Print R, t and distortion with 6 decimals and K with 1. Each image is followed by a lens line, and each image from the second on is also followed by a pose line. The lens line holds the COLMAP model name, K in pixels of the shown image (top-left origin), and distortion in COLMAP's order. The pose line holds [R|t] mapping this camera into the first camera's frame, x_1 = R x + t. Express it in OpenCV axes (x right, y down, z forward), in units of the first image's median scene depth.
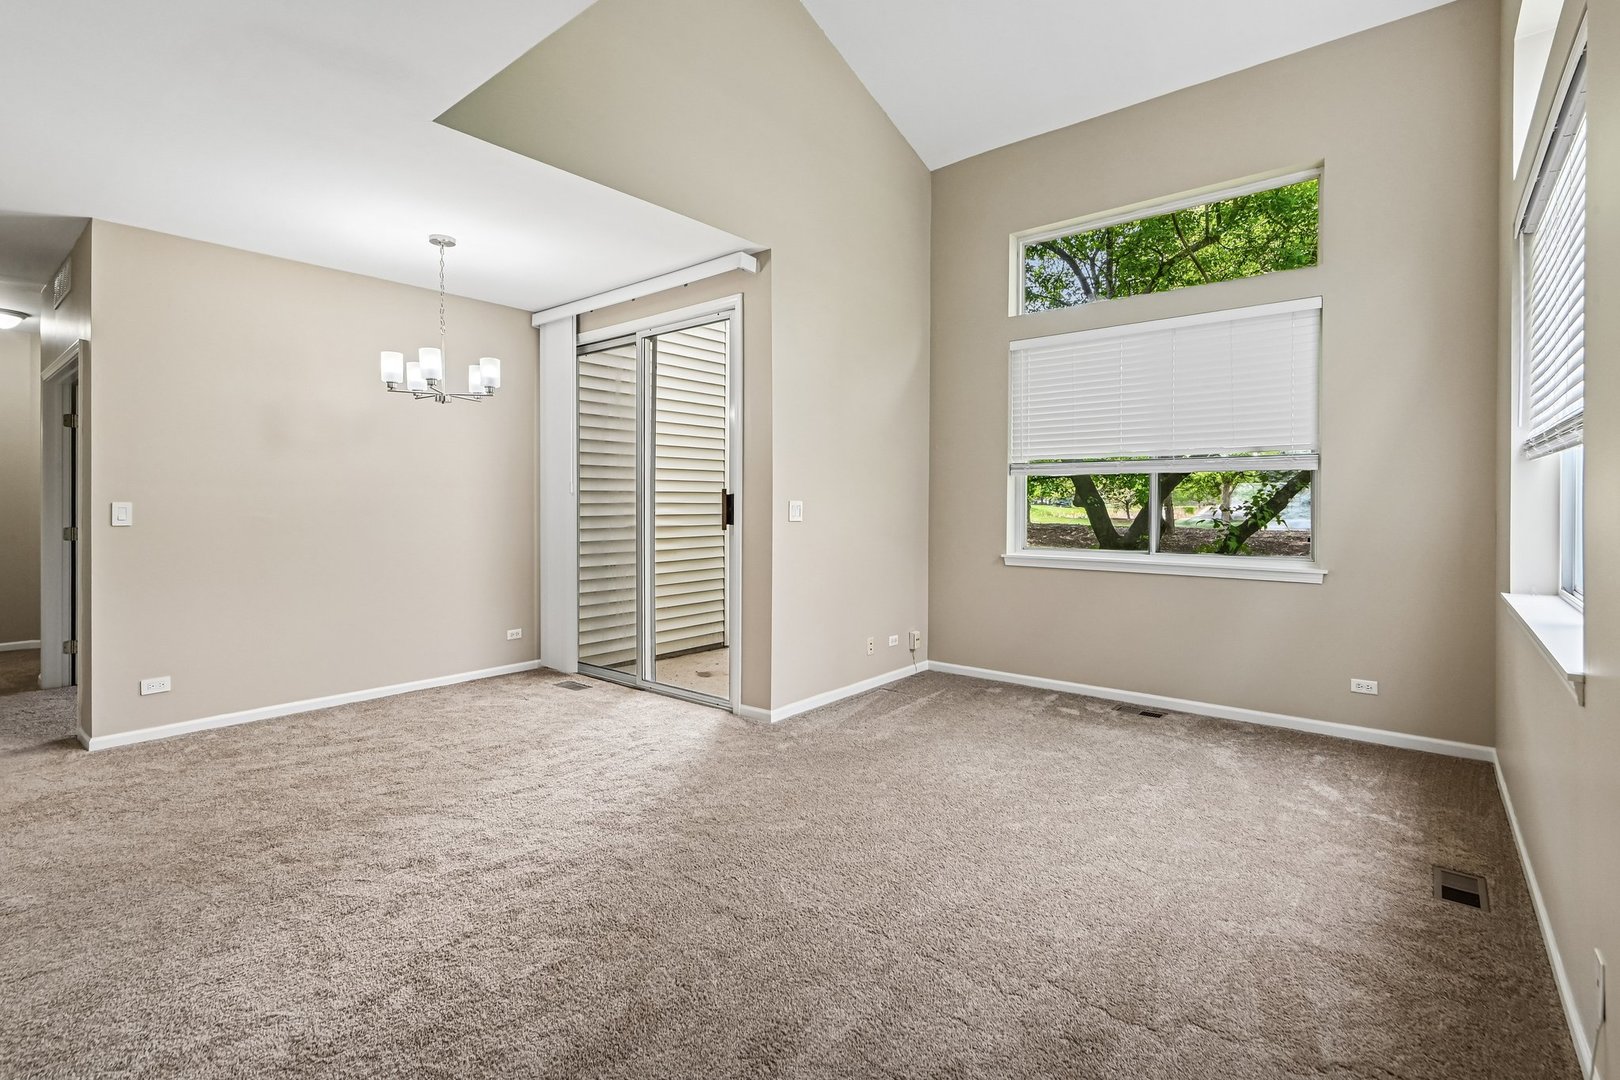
lens RADIAL K [[753.3, 0, 795.4], [0, 753.3, 506.4], [0, 0, 1]] dist [0.003611, -0.000549]
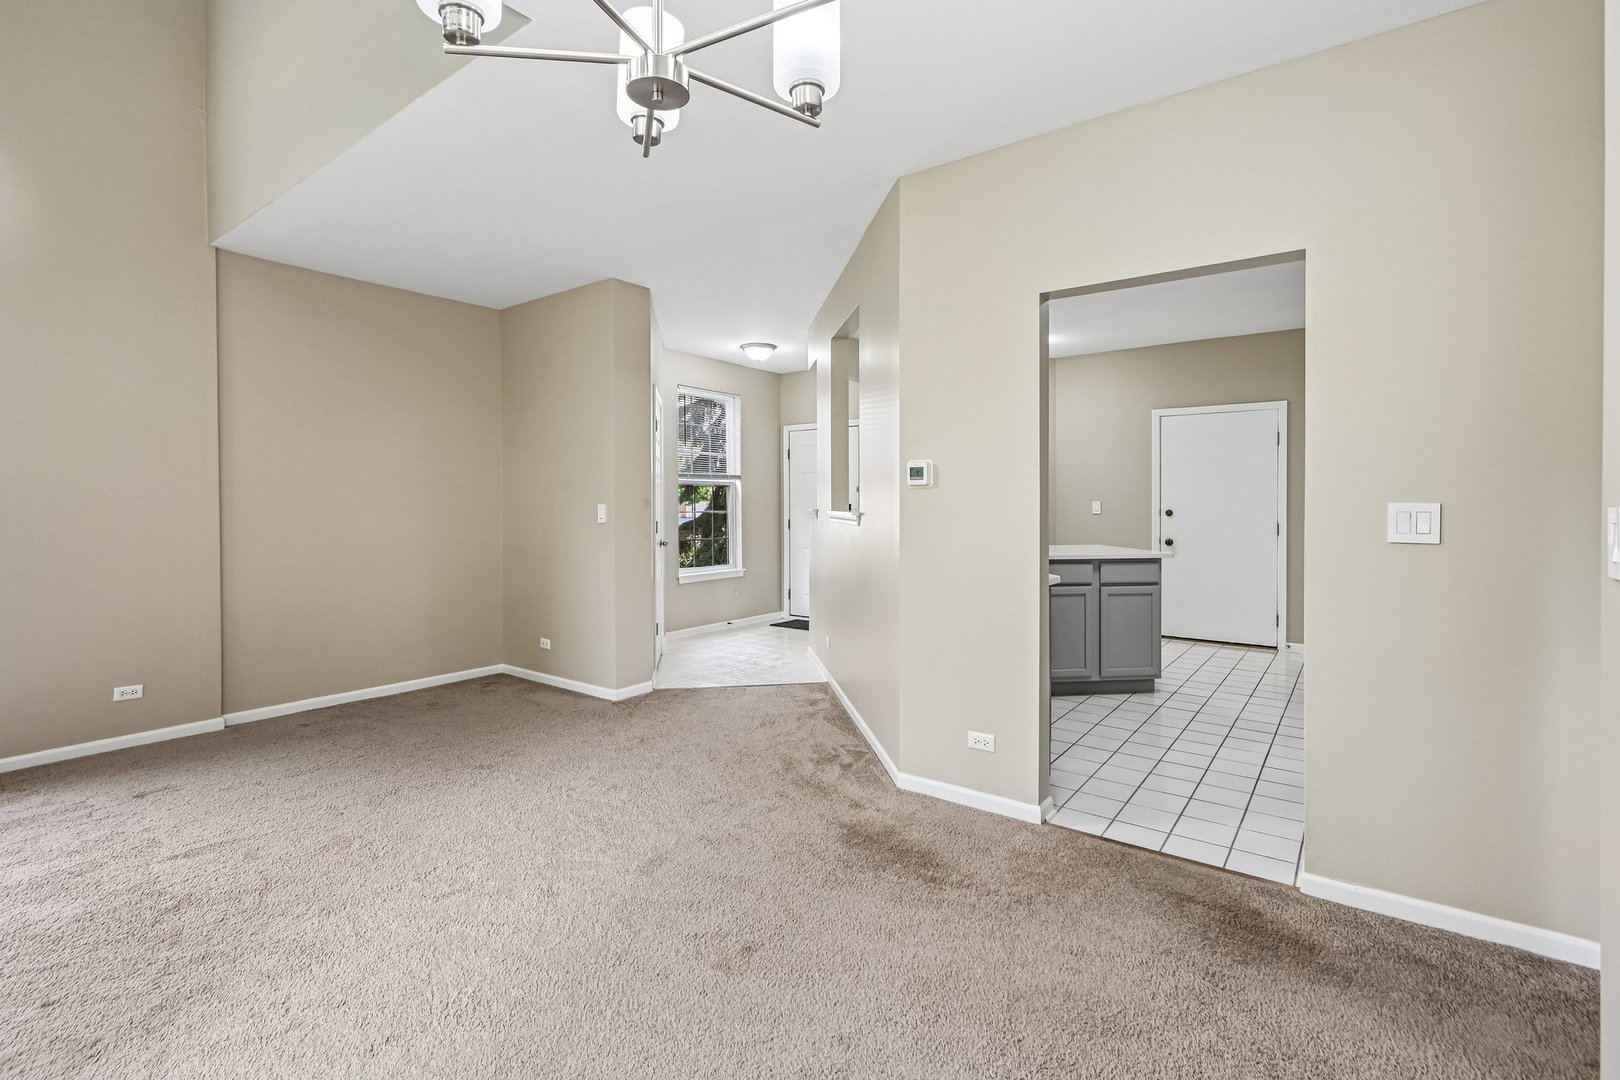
lens RADIAL K [[738.4, 0, 797.9], [0, 738.4, 502.2], [0, 0, 1]] dist [-0.000762, -0.001109]
pose [[-0.998883, 0.001660, -0.047233, -0.470565], [0.001195, 0.999950, 0.009879, -0.010651], [0.047247, 0.009811, -0.998835, 1.176595]]
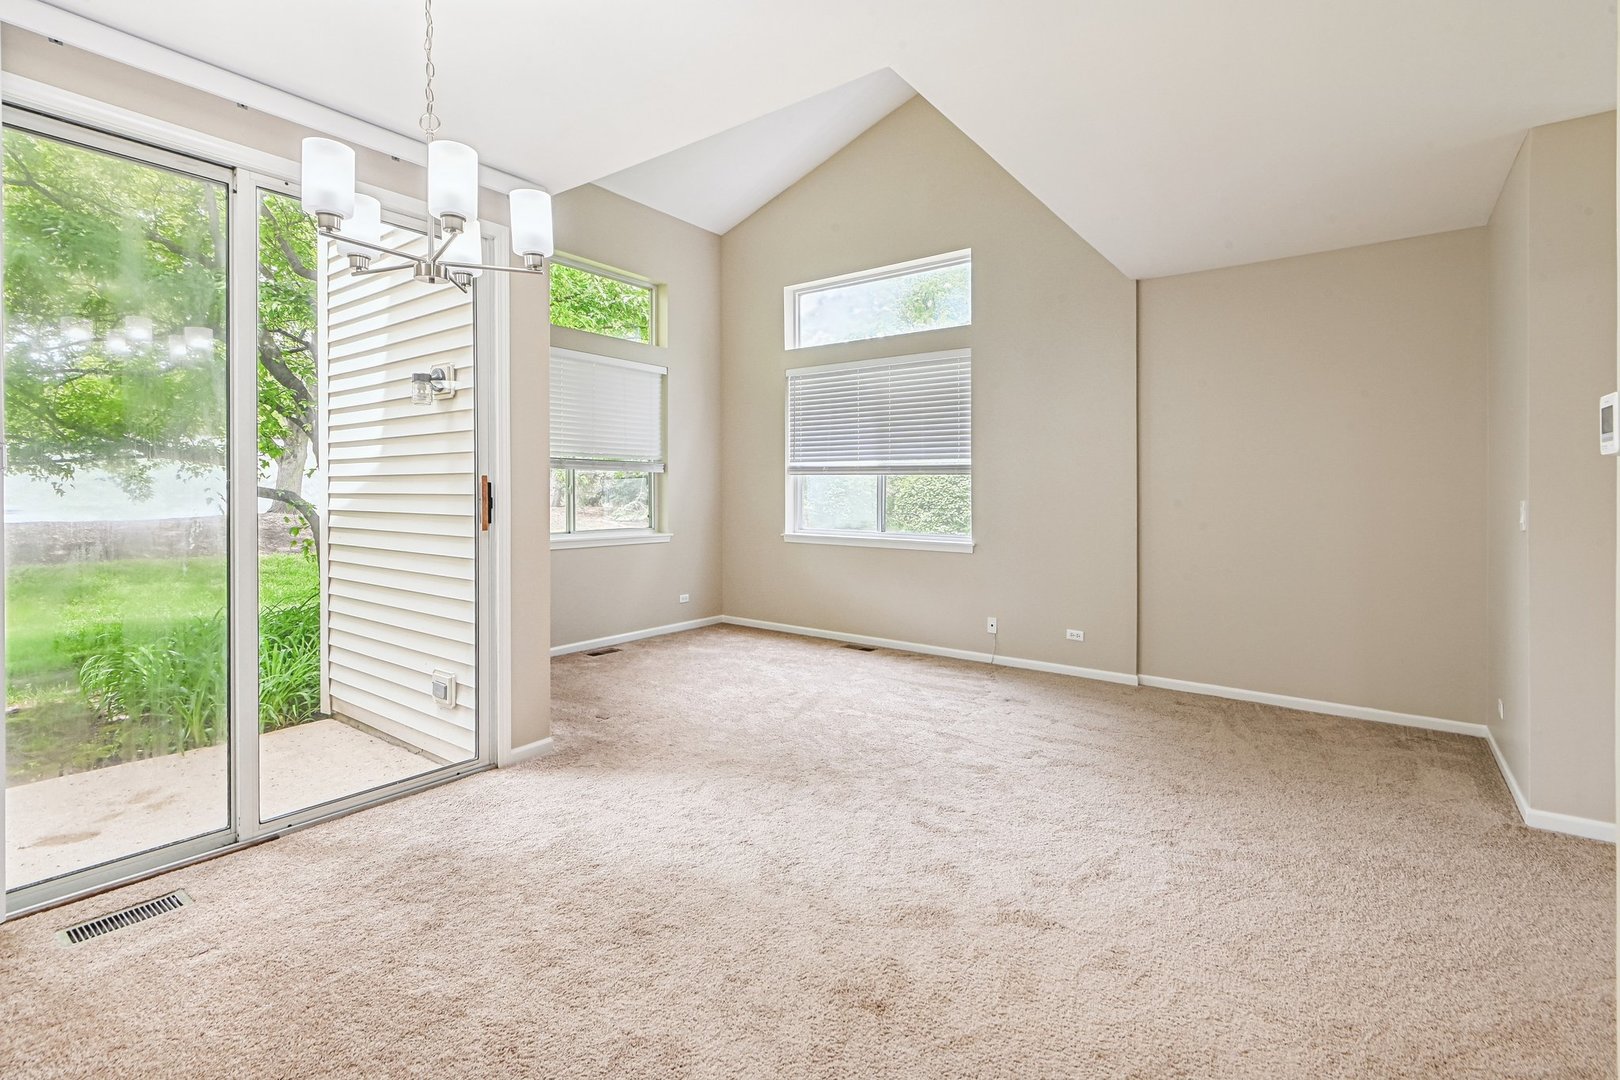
lens RADIAL K [[738.4, 0, 797.9], [0, 738.4, 502.2], [0, 0, 1]] dist [-0.000762, -0.001109]
pose [[-0.046357, -0.015543, 0.998804, -0.879474], [0.002832, 0.999873, 0.015691, -0.008689], [-0.998921, 0.003556, -0.046307, 0.756317]]
